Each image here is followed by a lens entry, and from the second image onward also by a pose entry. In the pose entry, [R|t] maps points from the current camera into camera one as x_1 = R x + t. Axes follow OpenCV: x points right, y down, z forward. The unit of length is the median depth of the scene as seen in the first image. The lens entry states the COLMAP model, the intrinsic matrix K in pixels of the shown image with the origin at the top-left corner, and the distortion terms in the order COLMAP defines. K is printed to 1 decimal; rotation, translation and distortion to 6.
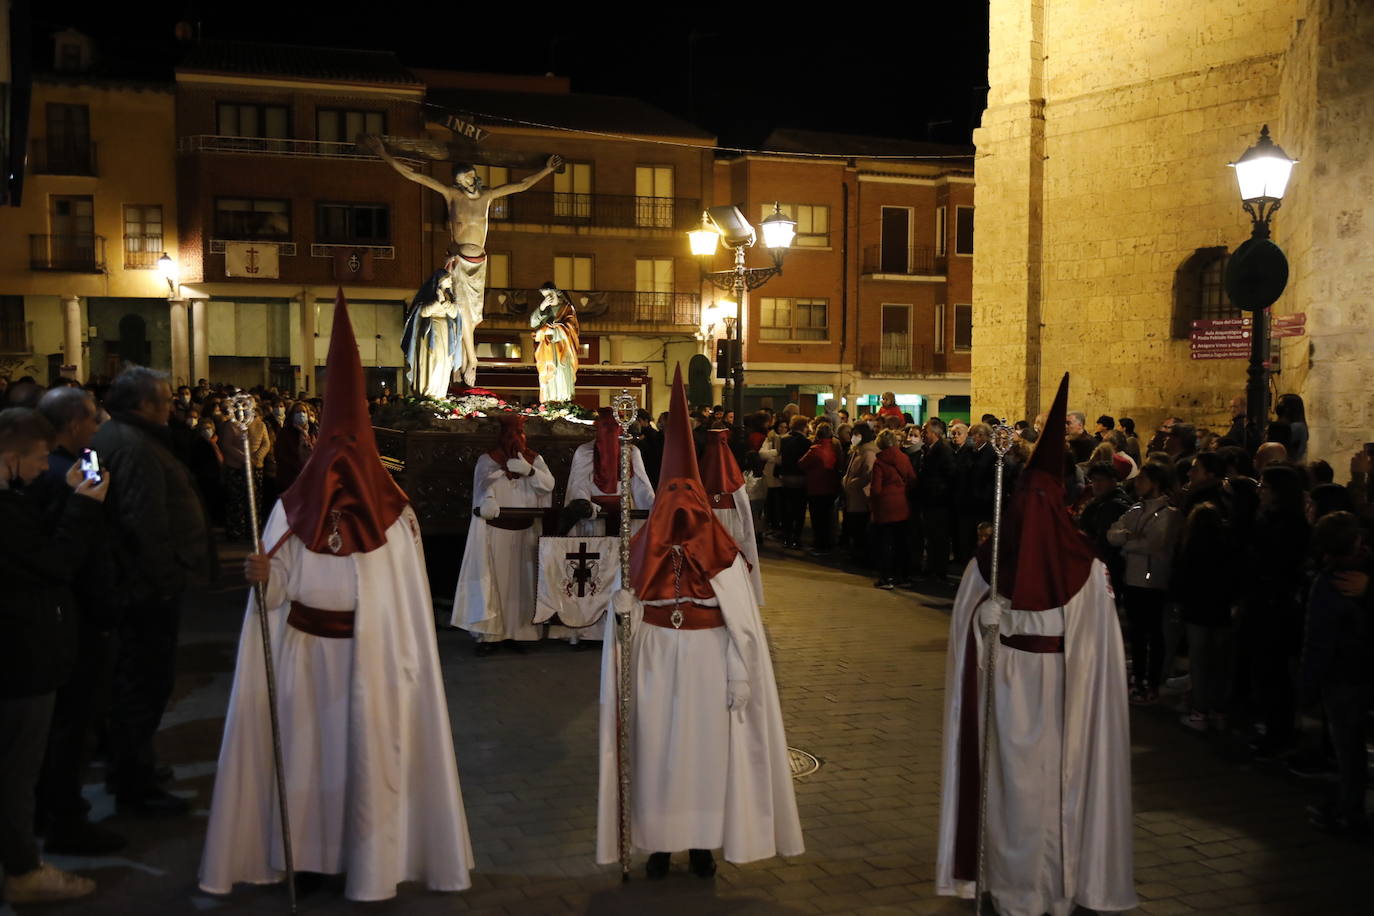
lens RADIAL K [[1282.0, 0, 687.0], [0, 1282.0, 458.0], [0, 0, 1]] dist [0.012457, 0.009464]
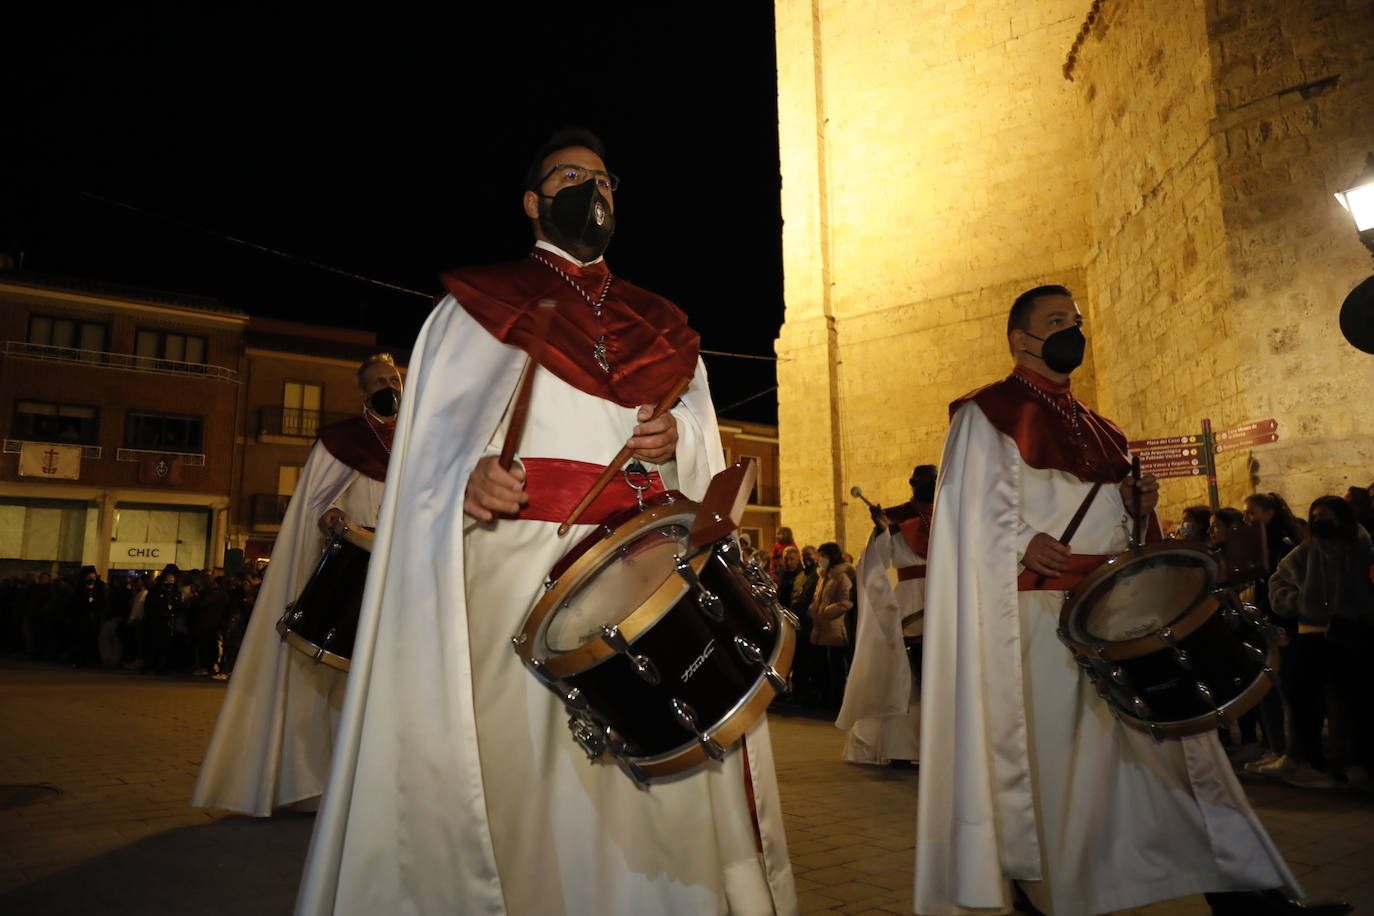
lens RADIAL K [[919.2, 0, 692.1], [0, 919.2, 464.4], [0, 0, 1]] dist [0.001575, 0.006138]
pose [[0.961263, 0.033417, 0.273600, -0.074575], [0.027730, 0.975863, -0.216615, 0.033521], [-0.274234, 0.215811, 0.937135, 0.268817]]
